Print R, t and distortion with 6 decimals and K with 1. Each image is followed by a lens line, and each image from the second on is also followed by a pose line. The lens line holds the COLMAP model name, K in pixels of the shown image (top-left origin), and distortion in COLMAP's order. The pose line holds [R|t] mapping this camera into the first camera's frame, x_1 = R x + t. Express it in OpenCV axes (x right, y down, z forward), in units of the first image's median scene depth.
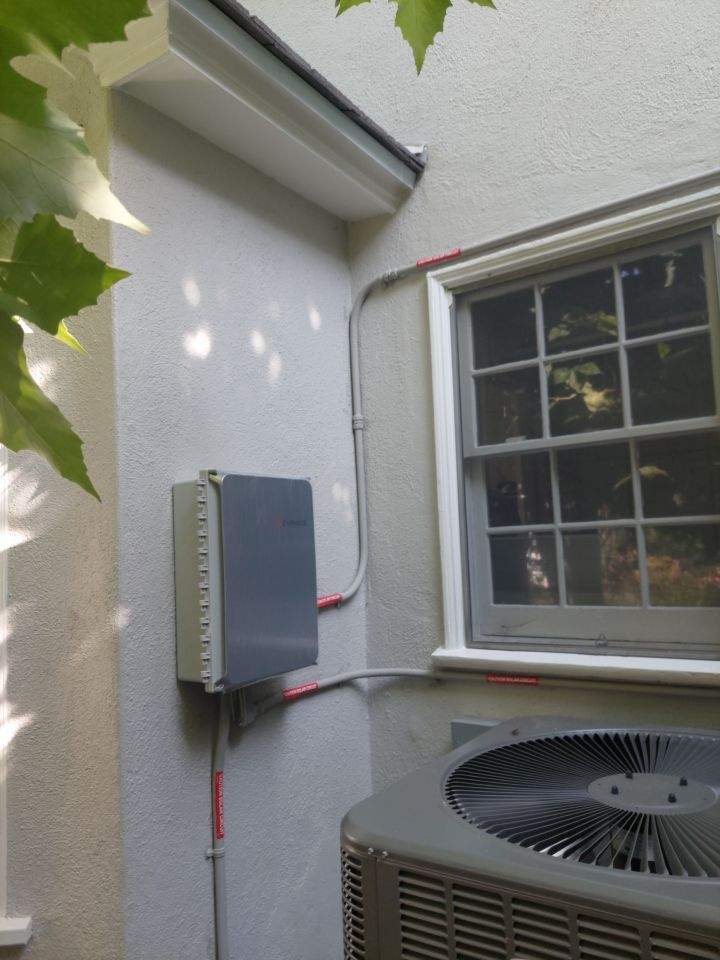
lens RADIAL K [[698.2, 0, 380.3], [0, 698.2, 486.4], [0, 0, 1]] dist [0.077619, -0.089615]
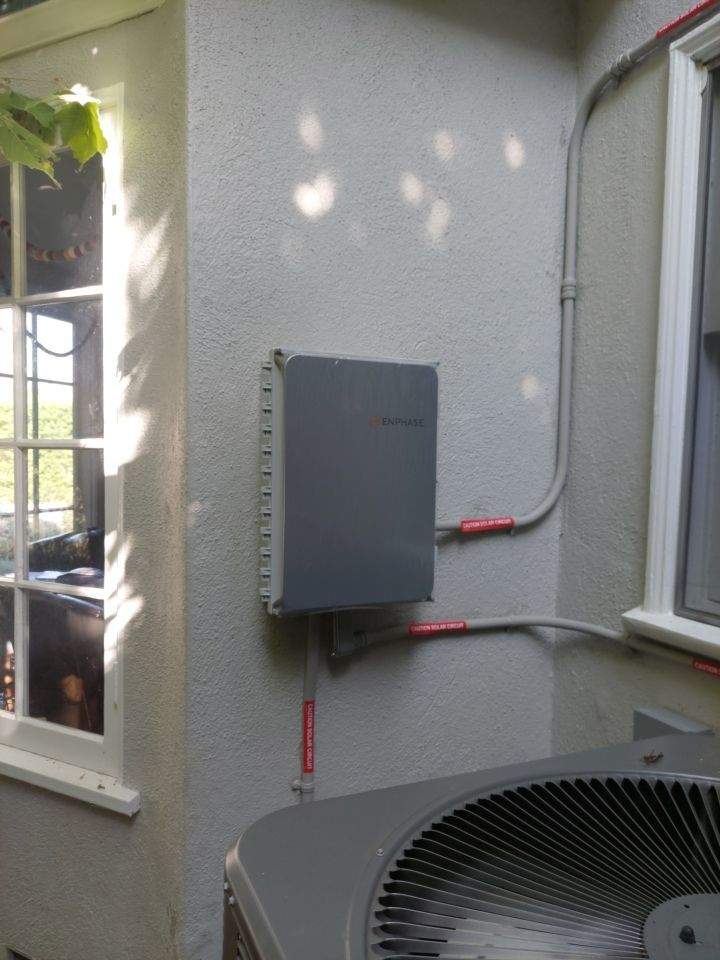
lens RADIAL K [[708.0, 0, 362.0], [0, 708.0, 498.7], [0, 0, 1]] dist [0.099097, -0.142816]
pose [[0.853952, 0.095228, -0.511564, 0.243600], [-0.017596, 0.987834, 0.154514, 0.016059], [0.520054, -0.122946, 0.845238, 0.297308]]
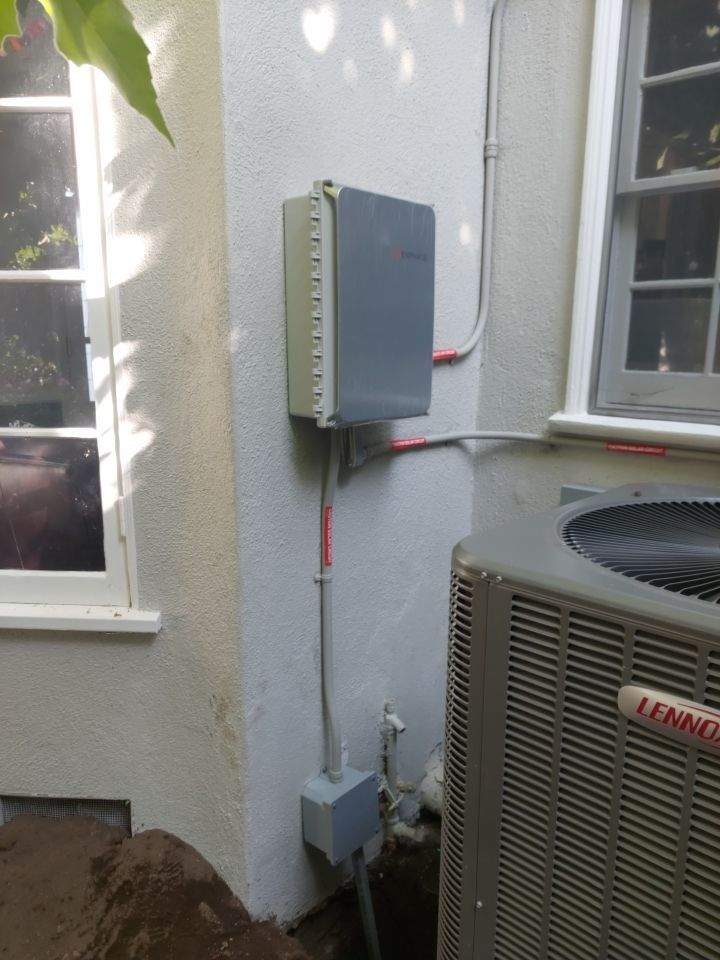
lens RADIAL K [[698.2, 0, 380.3], [0, 698.2, 486.4], [0, 0, 1]] dist [0.077619, -0.089615]
pose [[0.987757, 0.087829, -0.128930, -0.023791], [-0.046310, 0.954286, 0.295286, 0.068544], [0.148971, -0.285700, 0.946669, 0.056874]]
